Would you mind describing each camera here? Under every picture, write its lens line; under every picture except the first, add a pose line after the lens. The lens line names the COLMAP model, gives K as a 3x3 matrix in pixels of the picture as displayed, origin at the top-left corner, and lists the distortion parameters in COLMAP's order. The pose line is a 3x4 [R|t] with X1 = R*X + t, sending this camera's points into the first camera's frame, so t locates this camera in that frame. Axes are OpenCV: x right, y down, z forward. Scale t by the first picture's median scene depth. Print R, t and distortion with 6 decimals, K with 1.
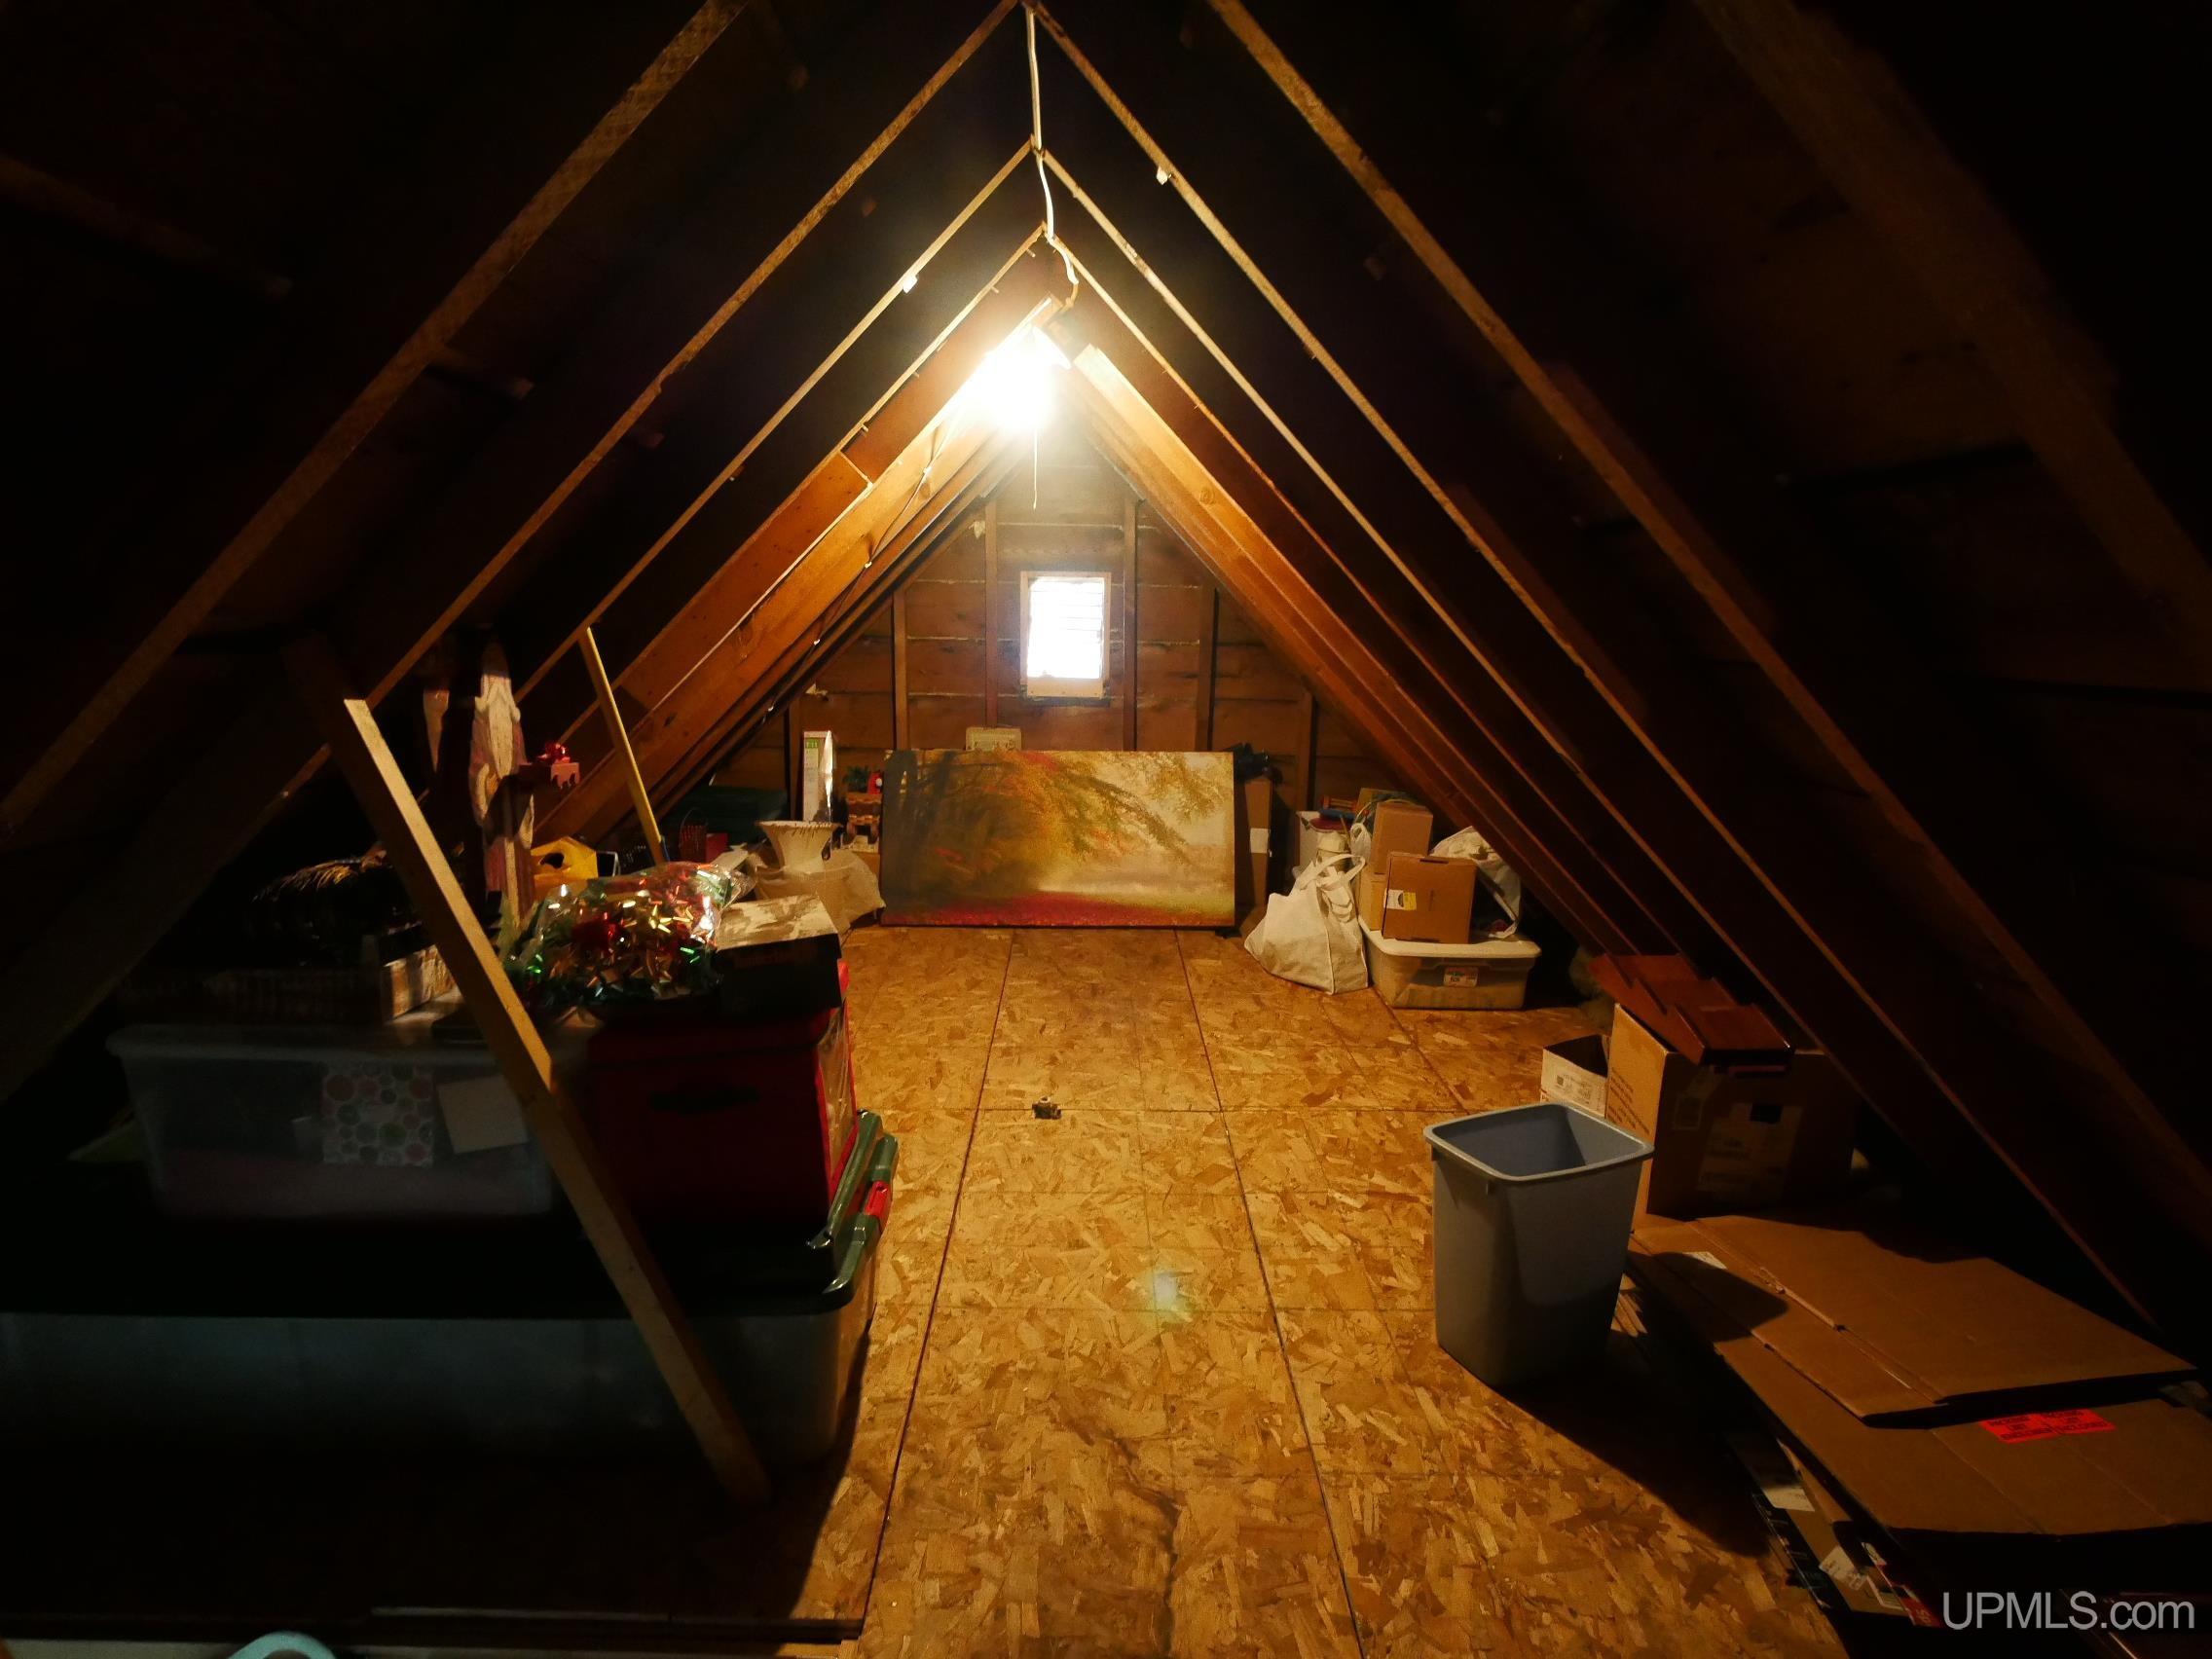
lens RADIAL K [[1133.0, 0, 1098.1], [0, 1133.0, 830.9], [0, 0, 1]] dist [-0.017645, -0.000312]
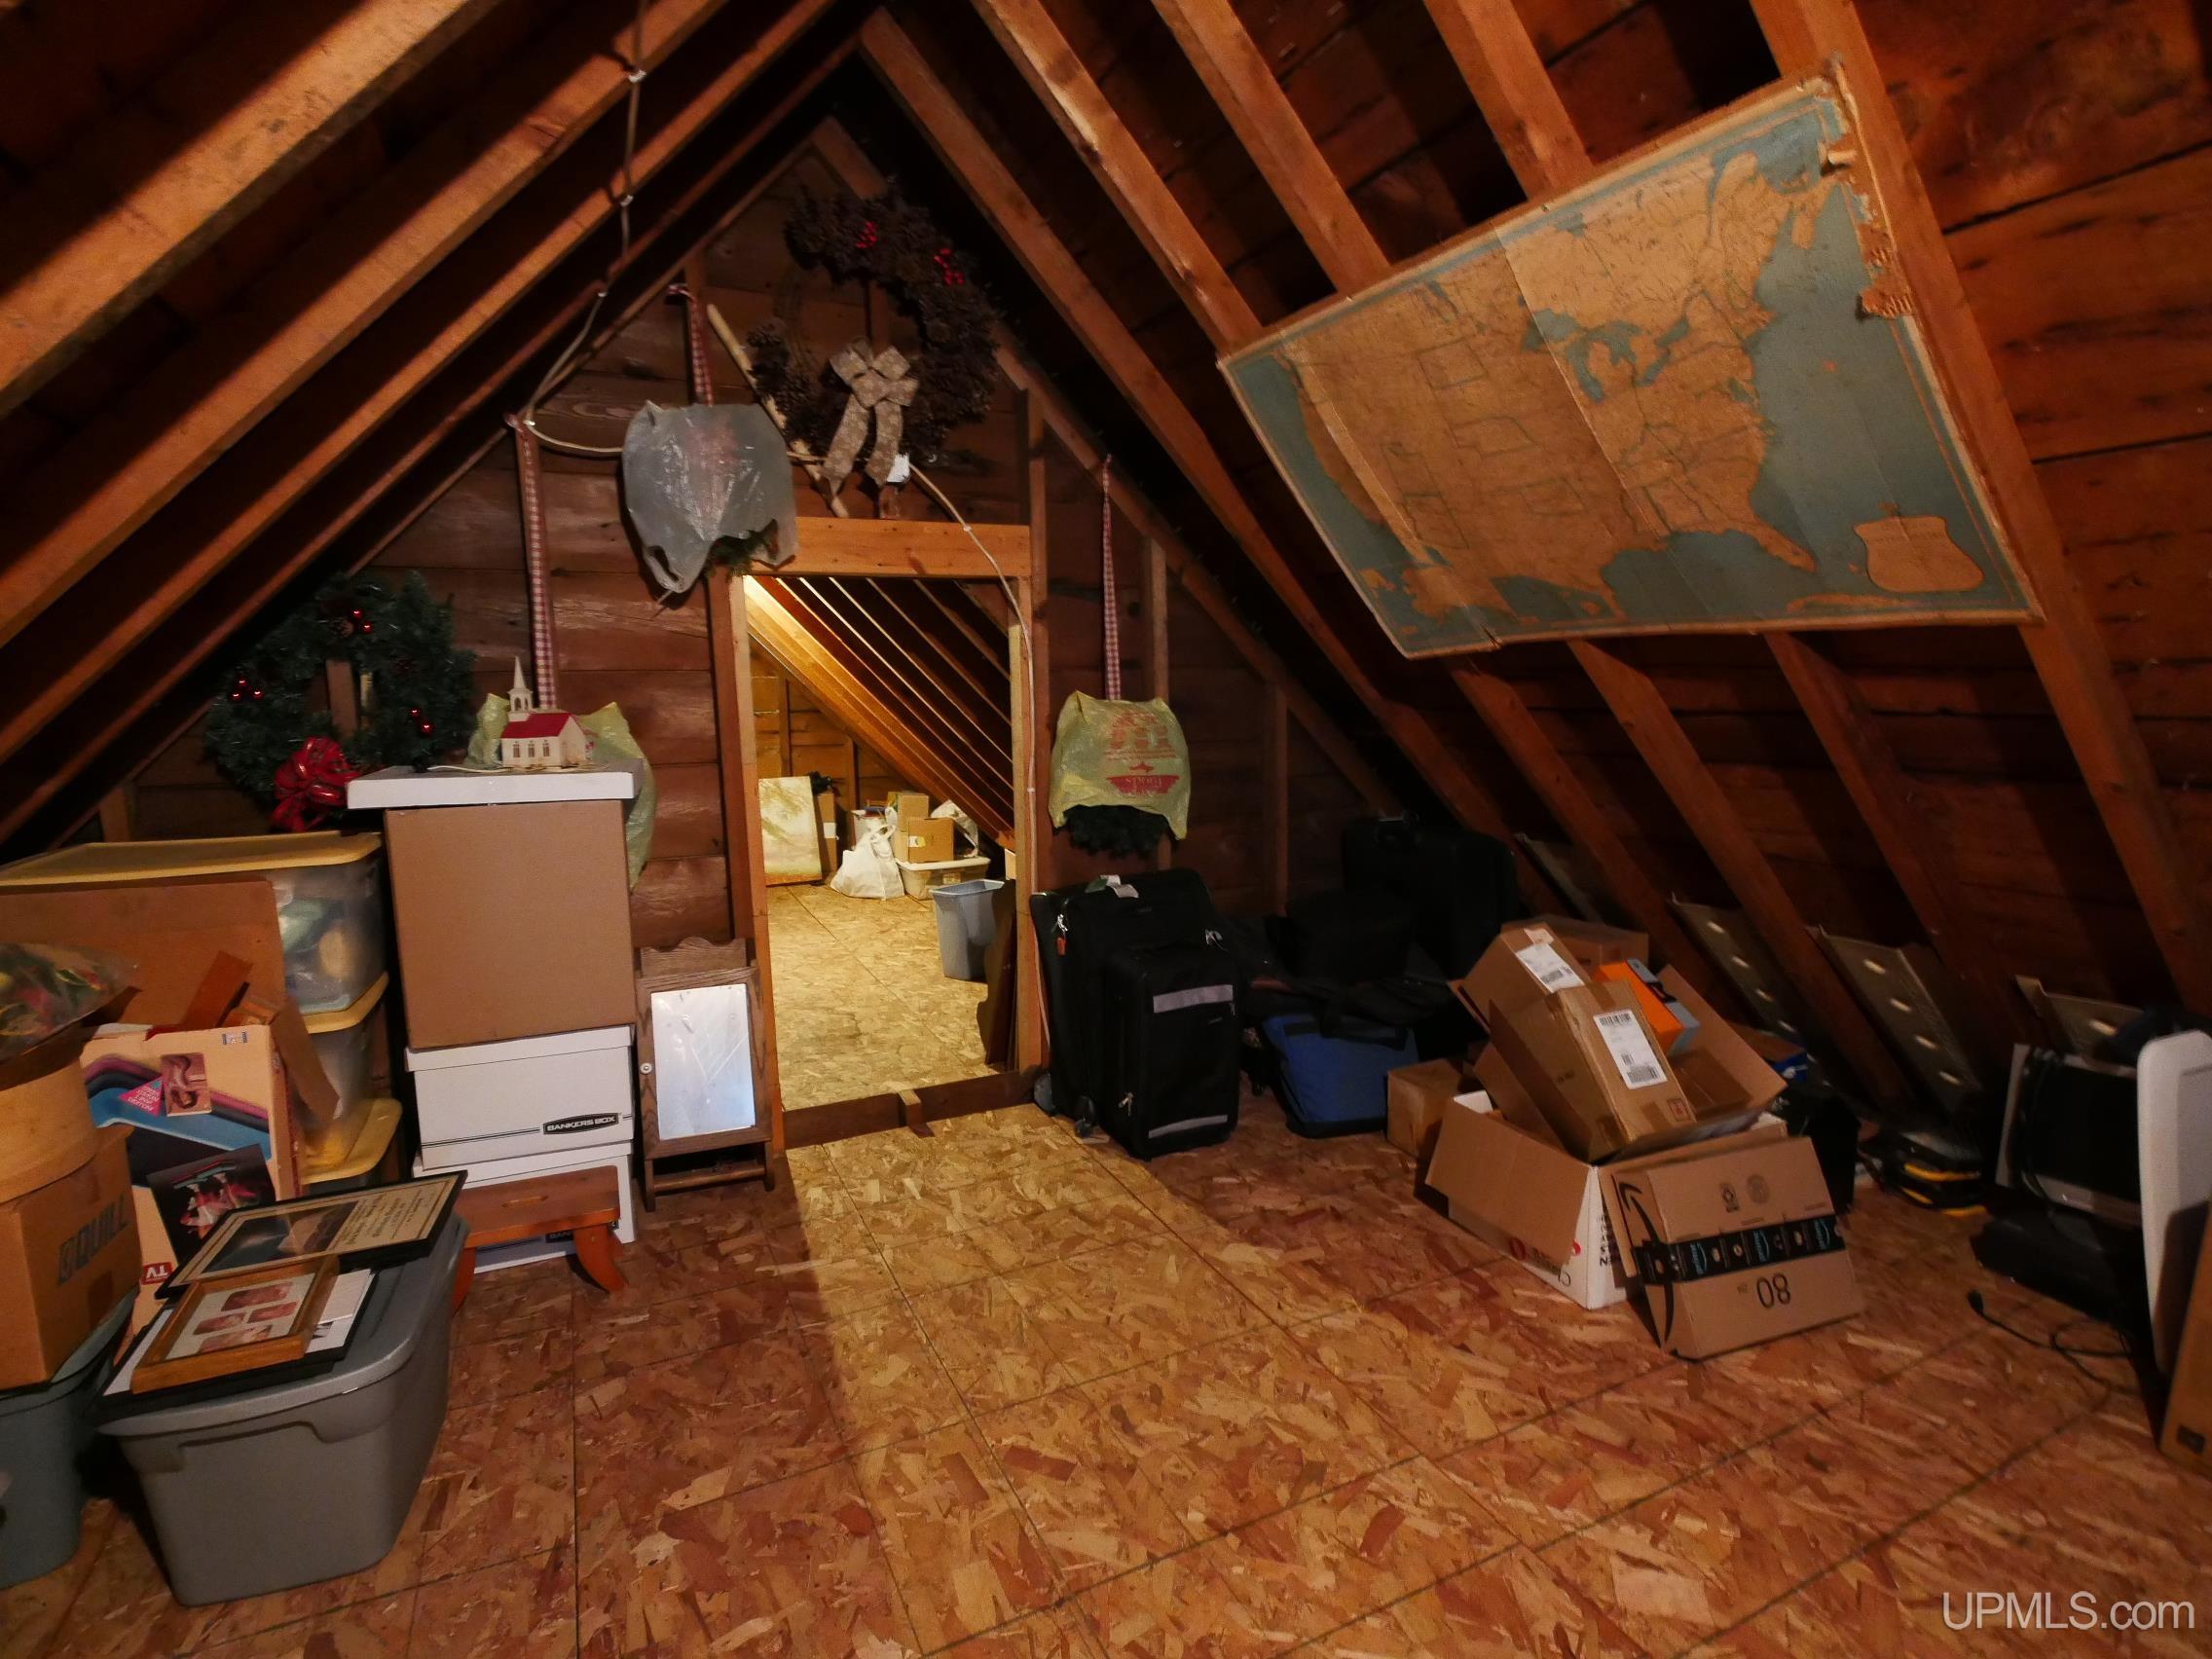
lens RADIAL K [[1133.0, 0, 1098.1], [0, 1133.0, 830.9], [0, 0, 1]] dist [-0.017645, -0.000312]
pose [[0.910353, -0.087767, 0.404418, -0.199568], [0.113239, 0.992784, -0.039447, 0.142113], [-0.398038, 0.081706, 0.913723, -0.772898]]
